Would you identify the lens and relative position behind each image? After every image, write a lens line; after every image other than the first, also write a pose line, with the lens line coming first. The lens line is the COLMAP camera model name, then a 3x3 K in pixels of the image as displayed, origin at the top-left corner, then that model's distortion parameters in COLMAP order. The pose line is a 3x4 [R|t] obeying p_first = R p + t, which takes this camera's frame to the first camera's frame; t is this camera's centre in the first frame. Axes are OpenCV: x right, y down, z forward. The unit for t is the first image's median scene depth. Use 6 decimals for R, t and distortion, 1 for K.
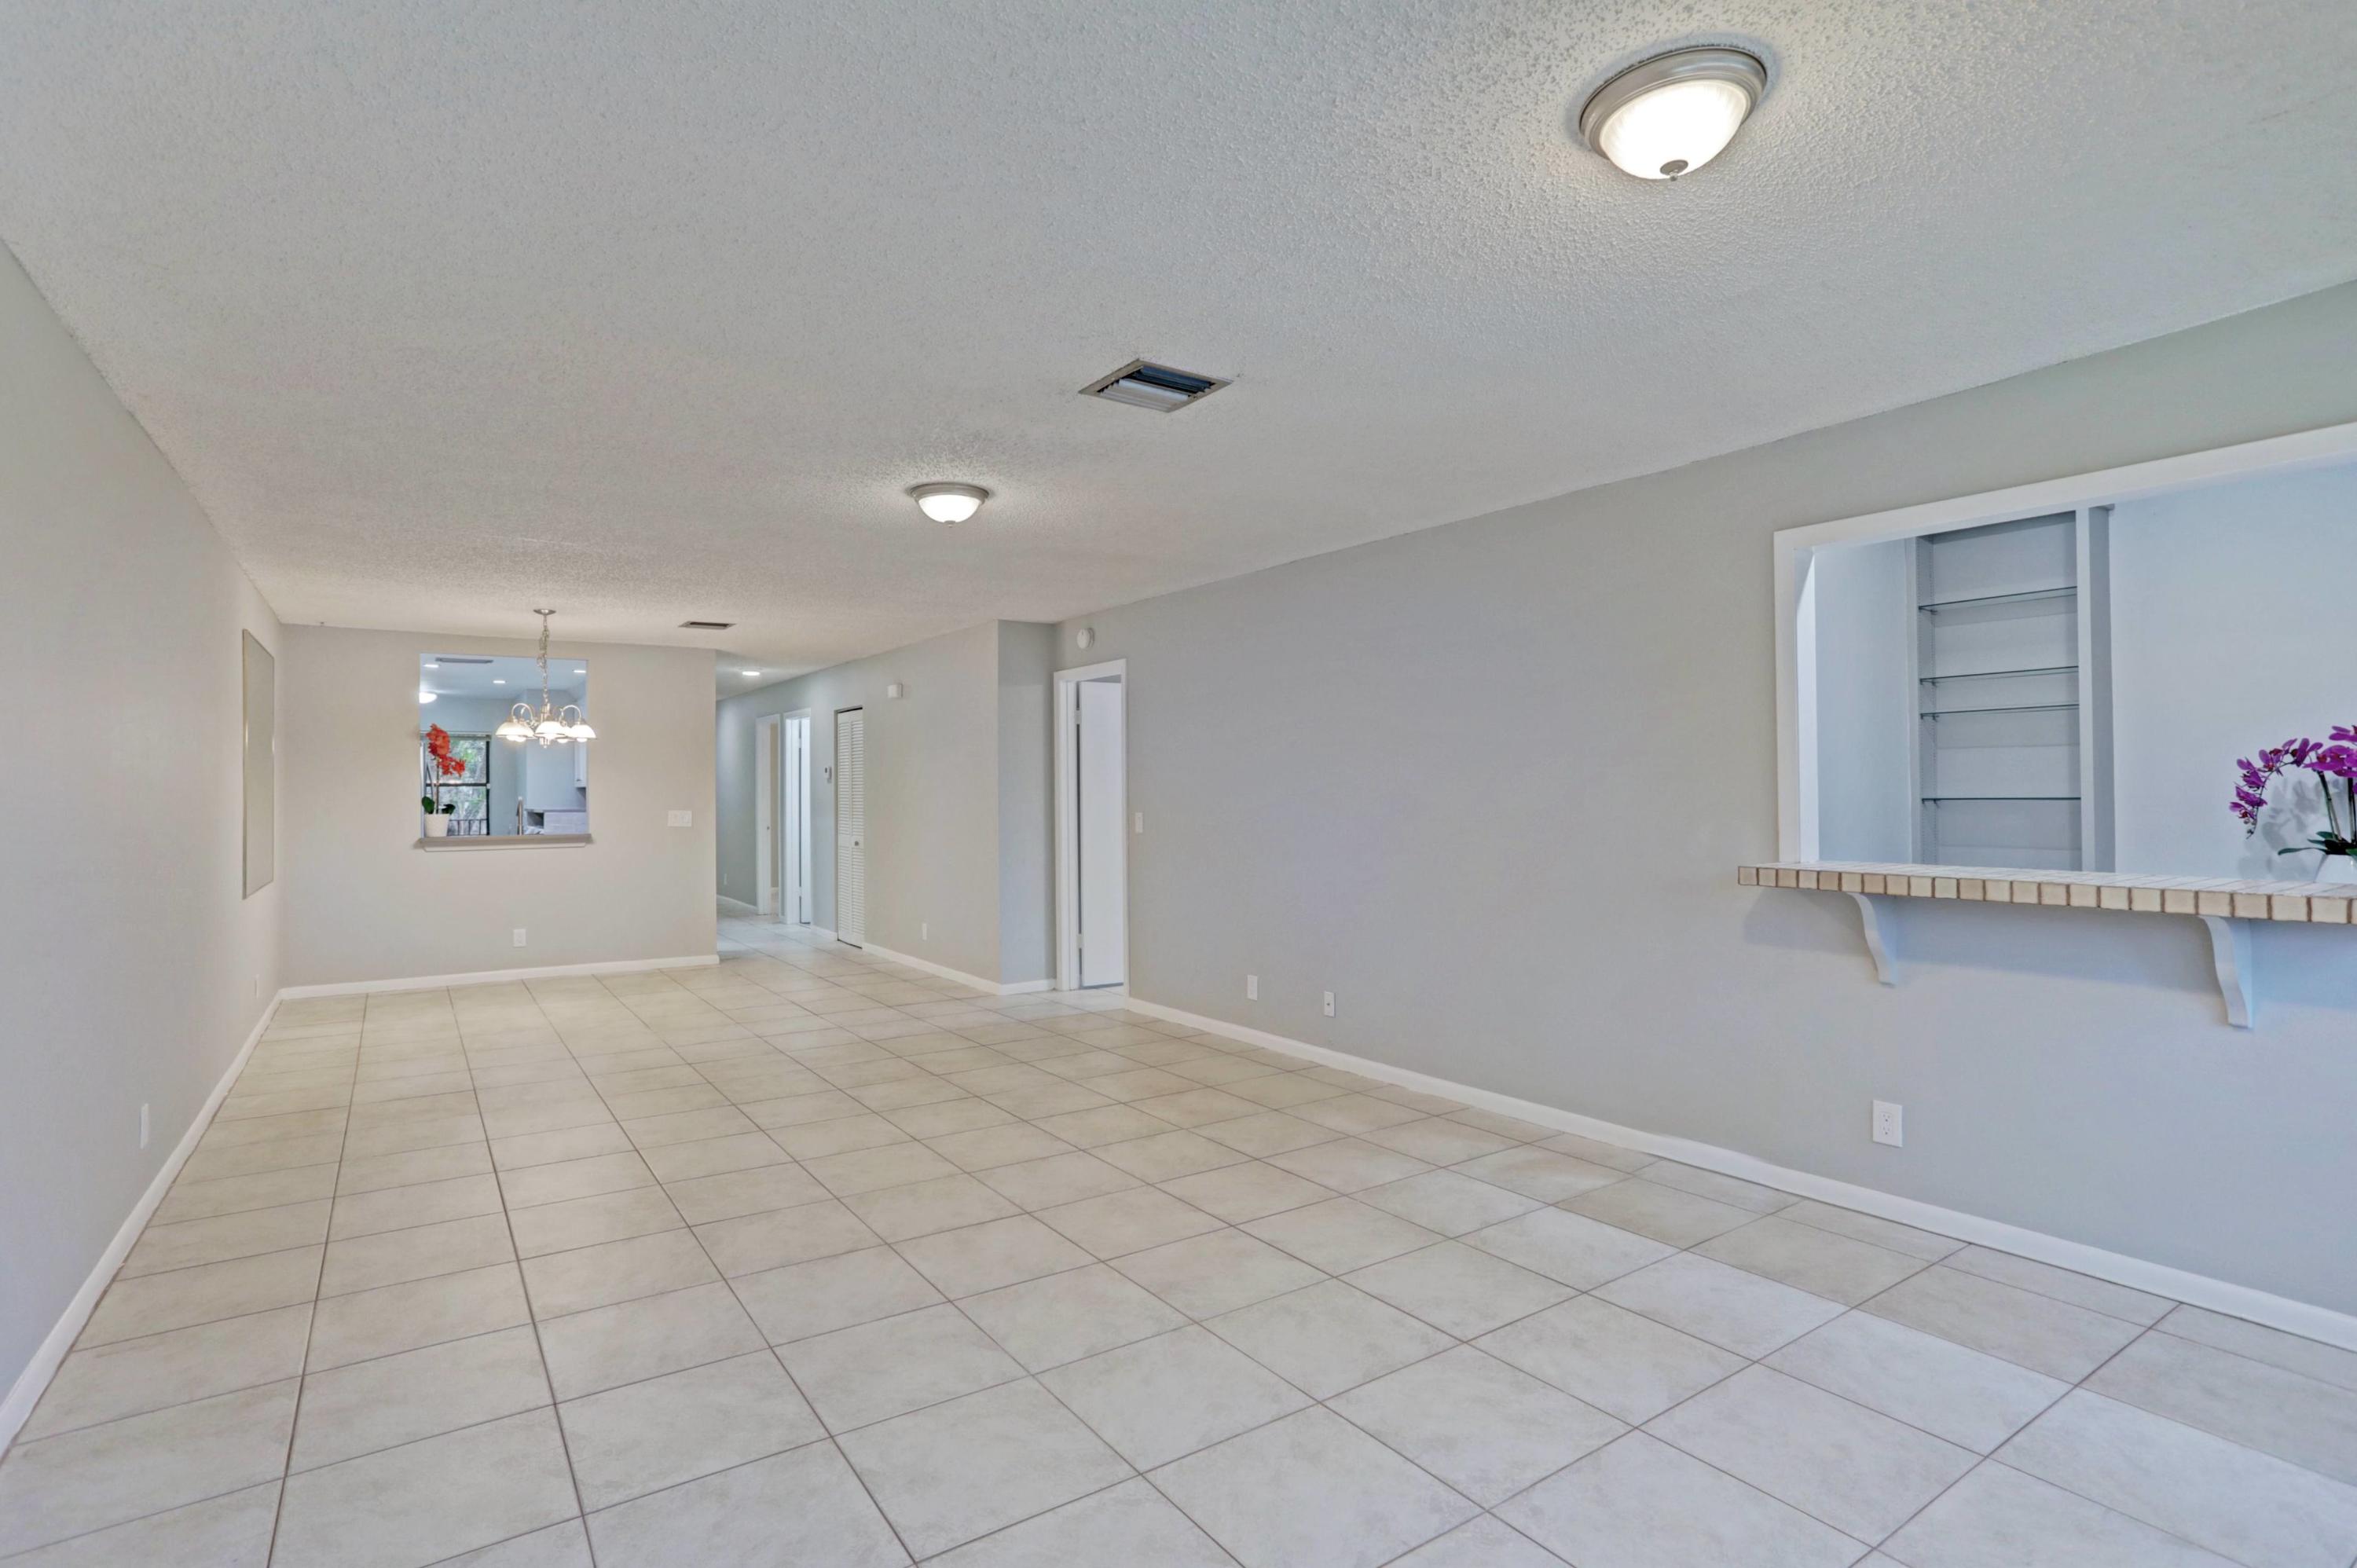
lens RADIAL K [[1158.3, 0, 1160.3], [0, 1158.3, 772.1], [0, 0, 1]] dist [-0.042623, 0.025929]
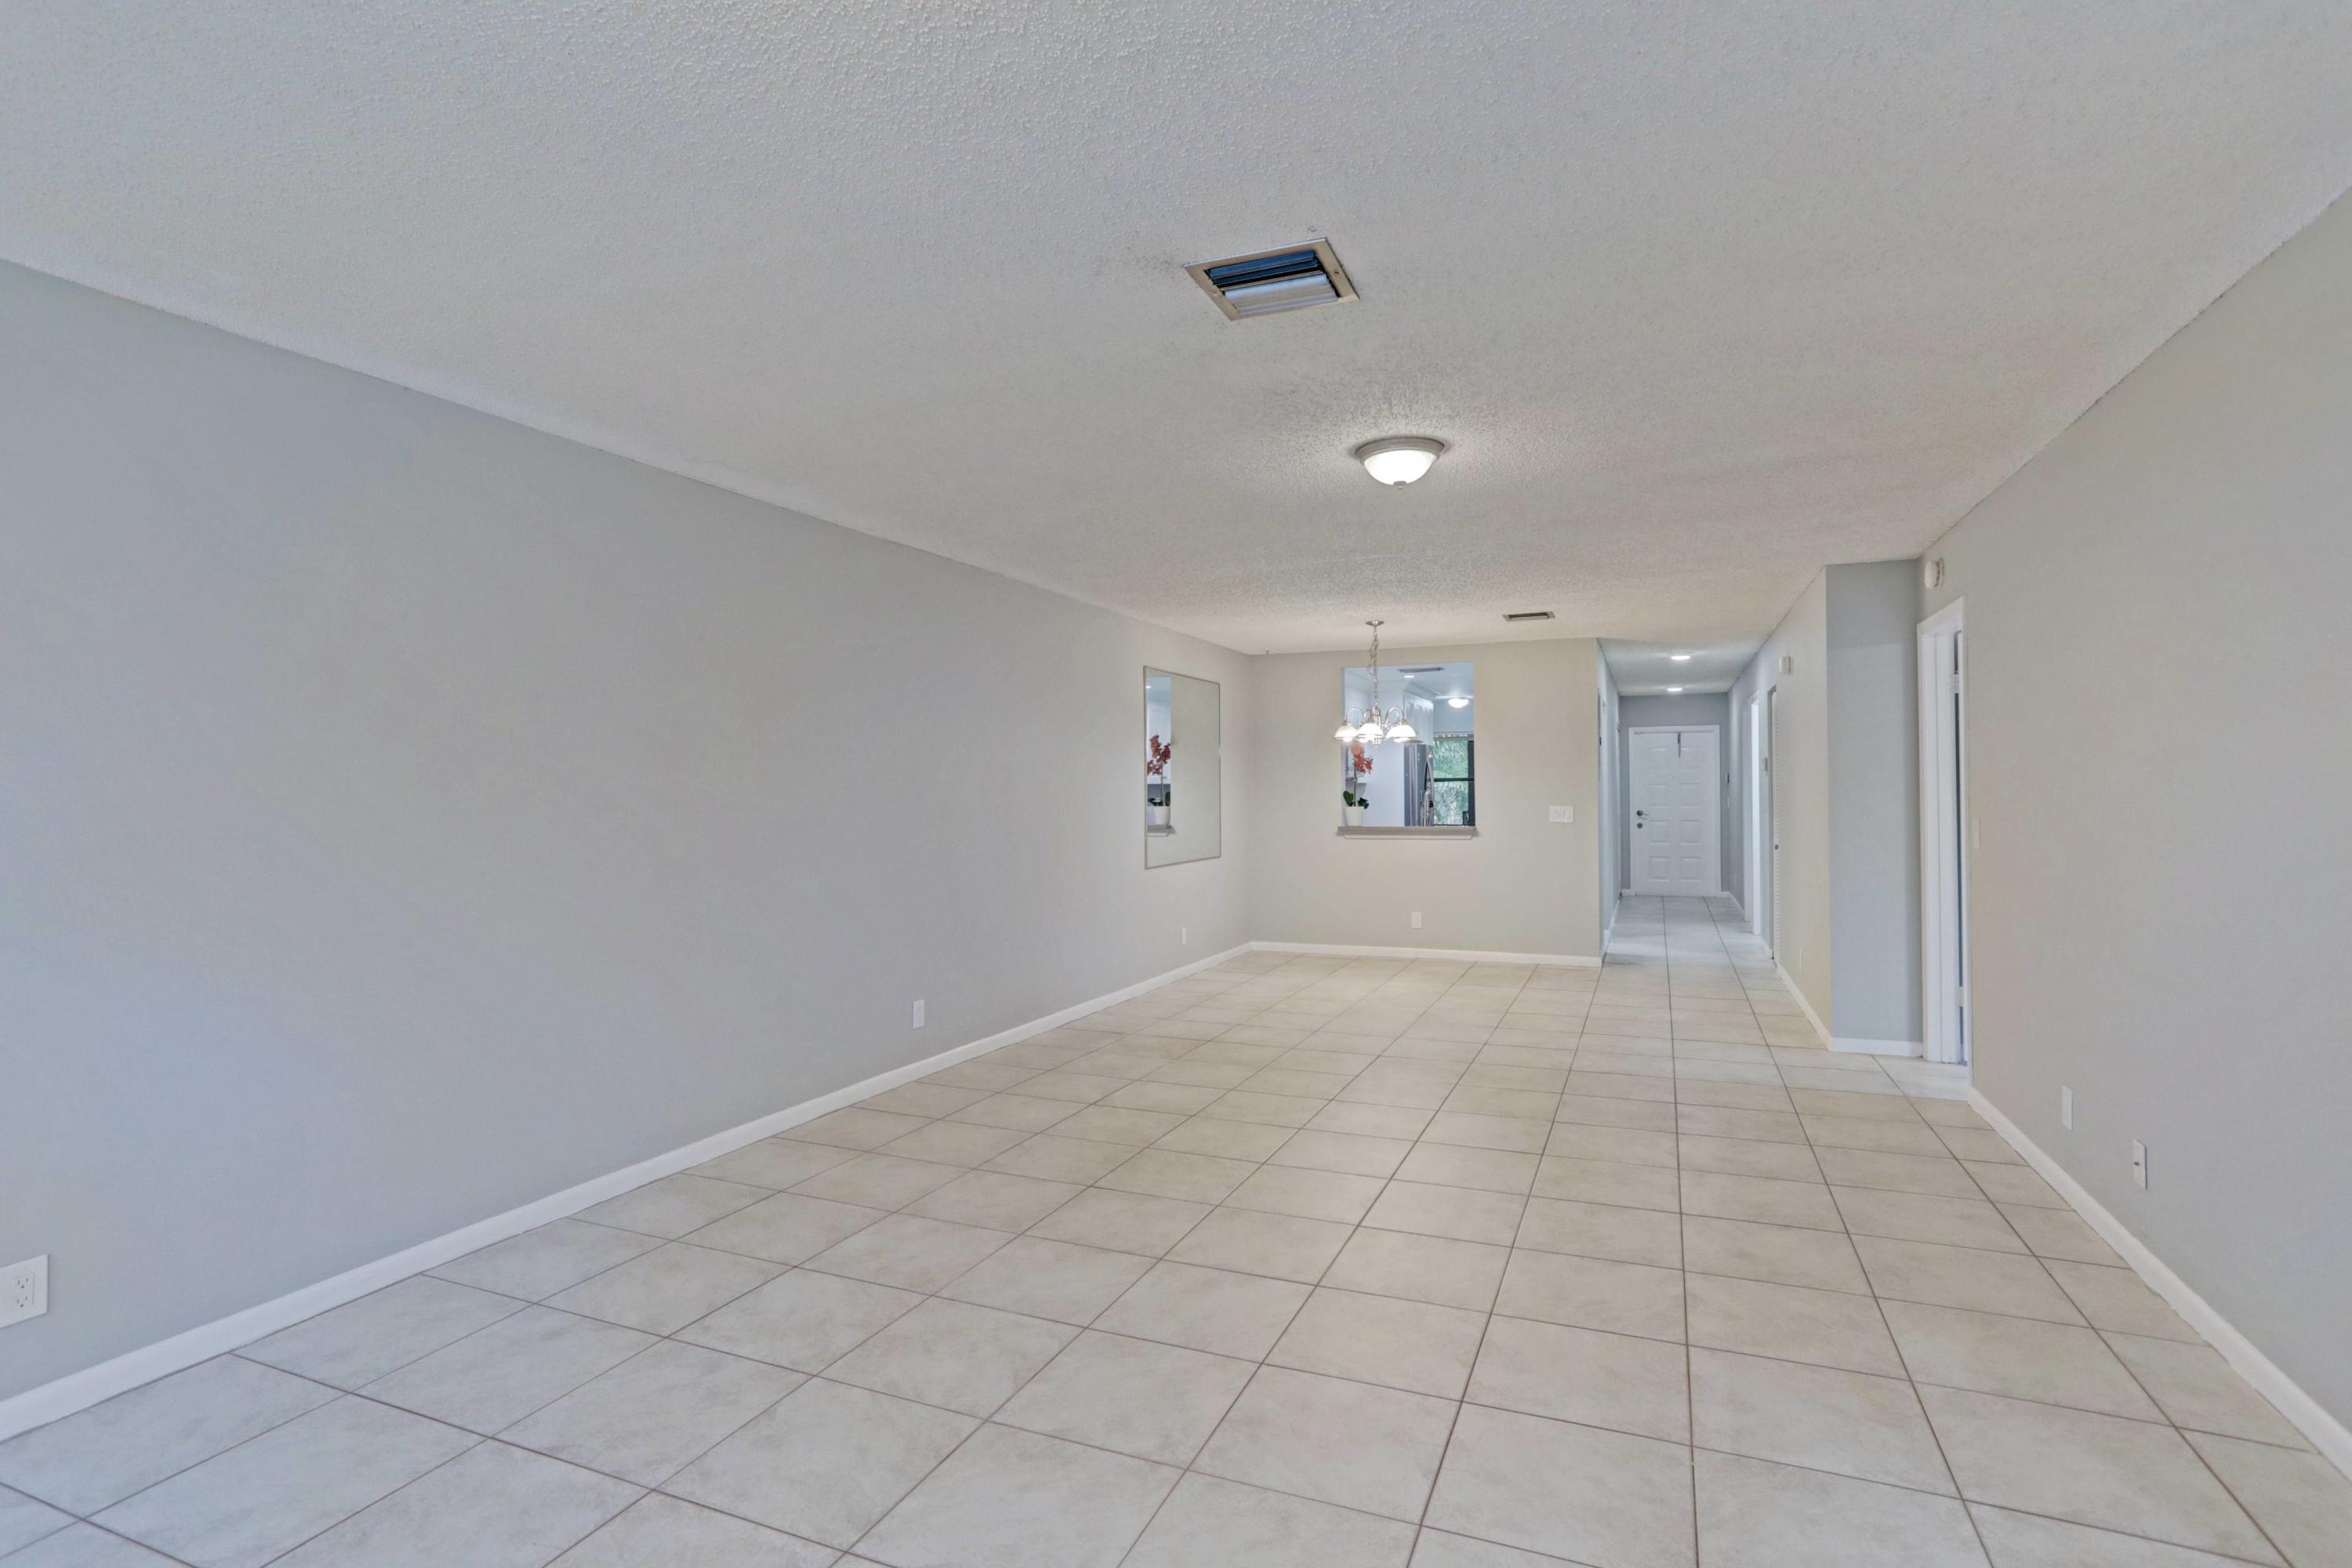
lens RADIAL K [[1155.9, 0, 1168.5], [0, 1155.9, 776.0], [0, 0, 1]] dist [-0.042623, 0.025929]
pose [[0.545553, -0.006385, -0.838052, 0.279214], [0.015701, 0.999873, 0.002603, 0.000256], [0.837929, -0.014578, 0.545584, 0.231295]]
